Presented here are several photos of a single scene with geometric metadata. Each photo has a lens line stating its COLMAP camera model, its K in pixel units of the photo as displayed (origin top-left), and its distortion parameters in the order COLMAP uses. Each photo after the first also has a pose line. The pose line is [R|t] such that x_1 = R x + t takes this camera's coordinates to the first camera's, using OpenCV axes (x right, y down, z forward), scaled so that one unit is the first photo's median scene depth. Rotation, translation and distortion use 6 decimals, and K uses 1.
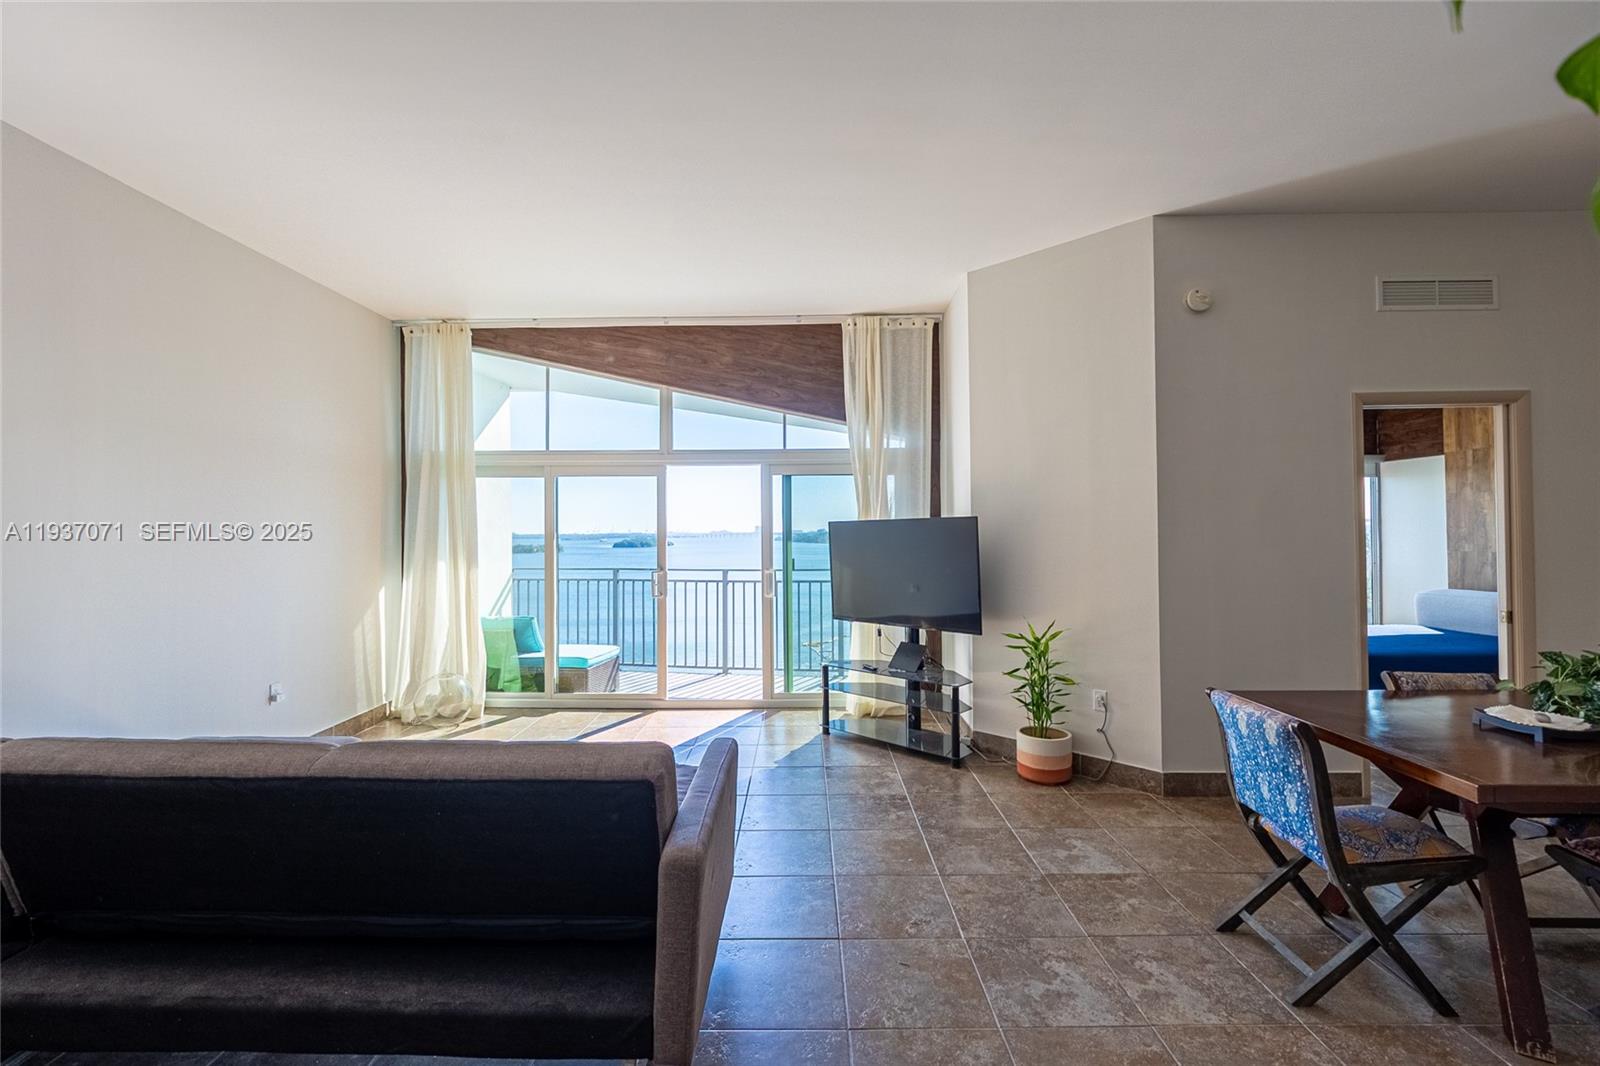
lens RADIAL K [[678.9, 0, 791.3], [0, 678.9, 528.1], [0, 0, 1]] dist [-0.004308, -0.000260]
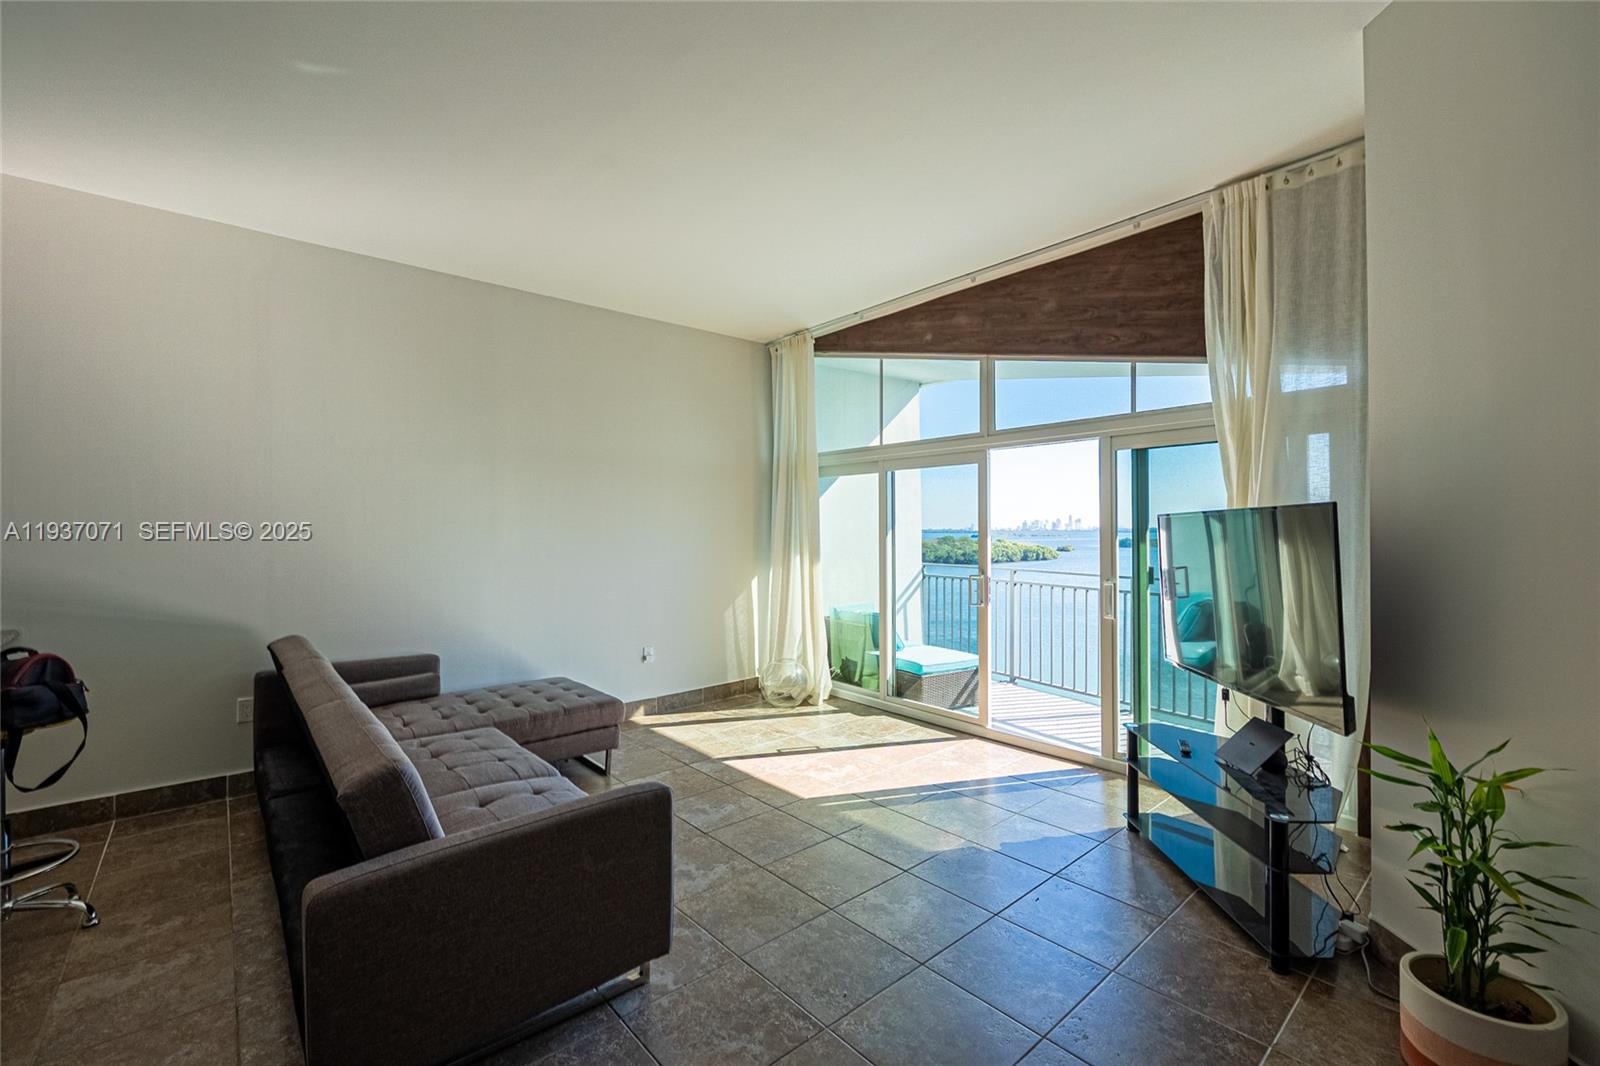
lens RADIAL K [[676.2, 0, 791.7], [0, 676.2, 530.0], [0, 0, 1]] dist [-0.005947, 0.000551]
pose [[0.661573, 0.003478, -0.749872, 0.300308], [0.005672, 0.999937, 0.009642, -0.002735], [0.749859, -0.010632, 0.661512, 0.280655]]
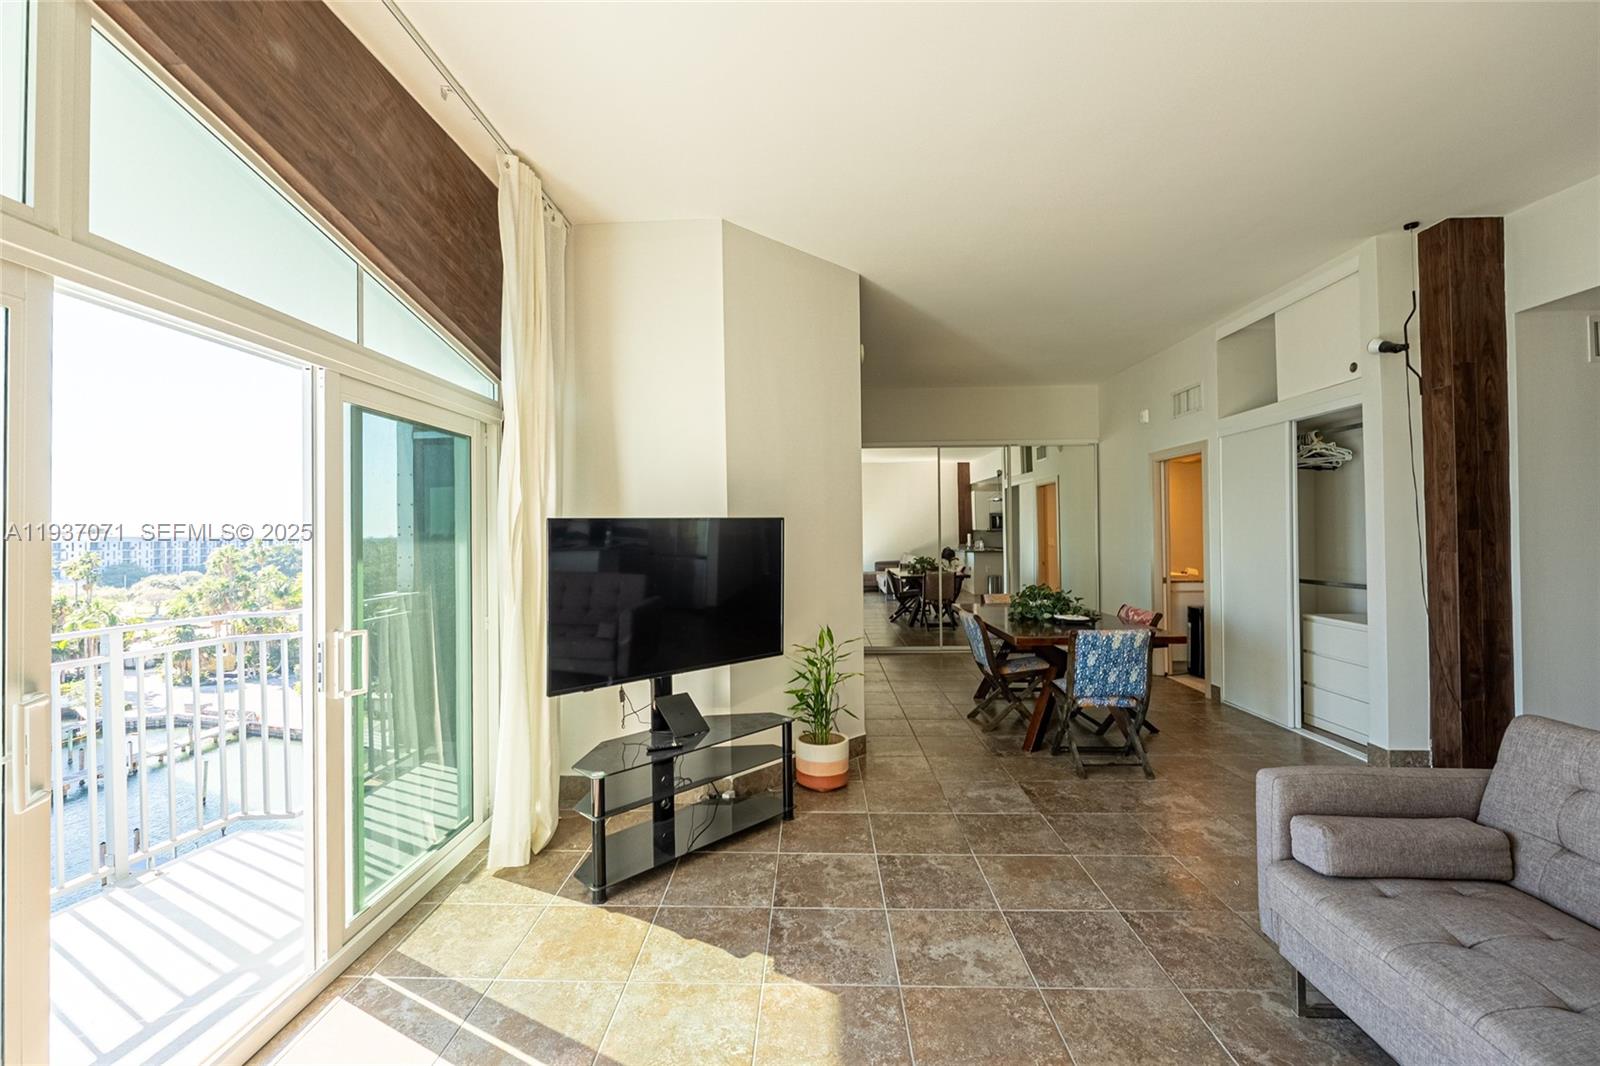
lens RADIAL K [[676.2, 0, 791.7], [0, 676.2, 530.0], [0, 0, 1]] dist [-0.005947, 0.000551]
pose [[0.021094, 0.017370, 0.999627, -0.458482], [0.008361, 0.999811, -0.017549, 0.011017], [-0.999743, 0.008728, 0.020945, 0.759863]]
